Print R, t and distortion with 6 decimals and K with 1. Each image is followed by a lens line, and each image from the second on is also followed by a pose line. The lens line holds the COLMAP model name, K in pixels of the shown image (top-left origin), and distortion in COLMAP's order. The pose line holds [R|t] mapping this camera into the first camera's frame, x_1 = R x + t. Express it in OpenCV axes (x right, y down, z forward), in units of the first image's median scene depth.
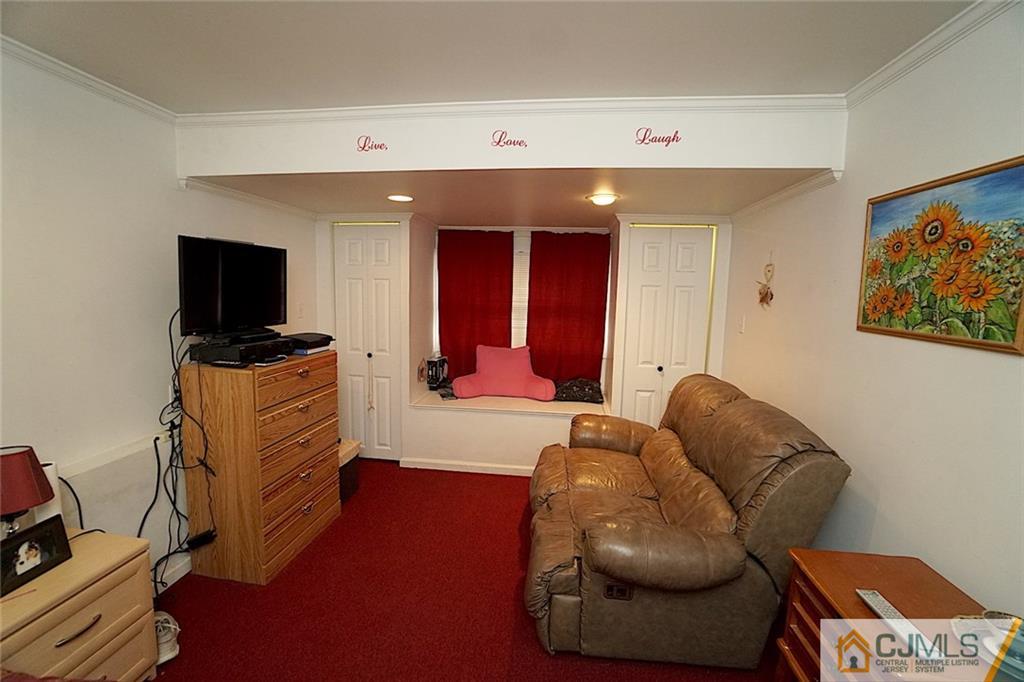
lens RADIAL K [[449.6, 0, 505.5], [0, 449.6, 343.3], [0, 0, 1]] dist [-0.063063, 0.021446]
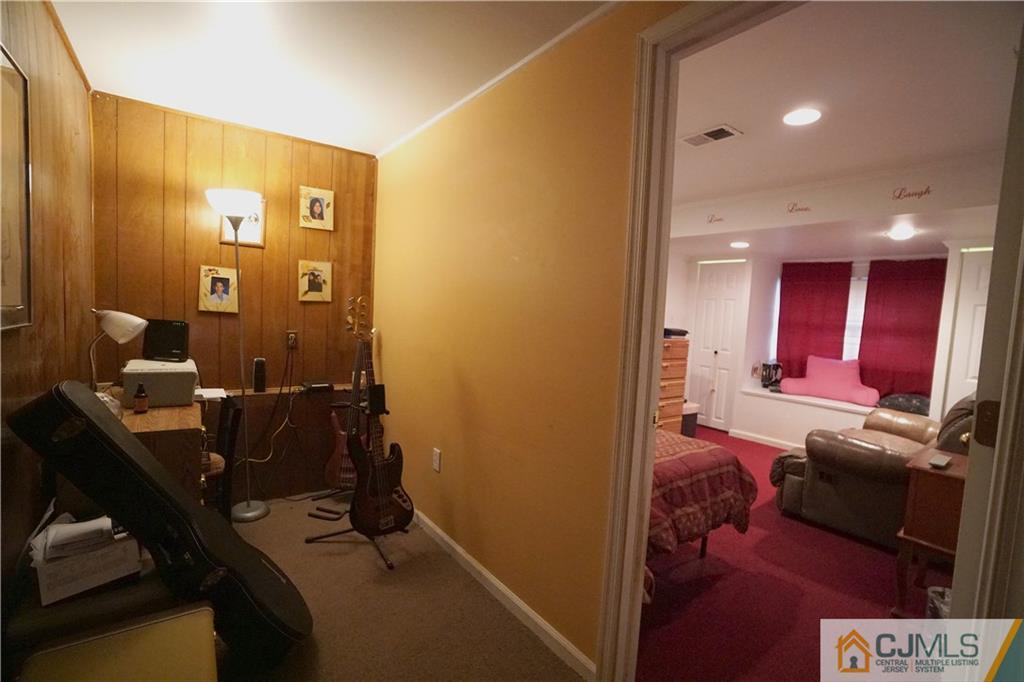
lens RADIAL K [[449.6, 0, 505.5], [0, 449.6, 343.3], [0, 0, 1]] dist [-0.063063, 0.021446]
pose [[0.686376, 0.067852, -0.724074, 0.238752], [-0.125379, 0.991770, -0.025914, 0.109393], [0.716357, 0.108570, 0.689235, -0.425069]]
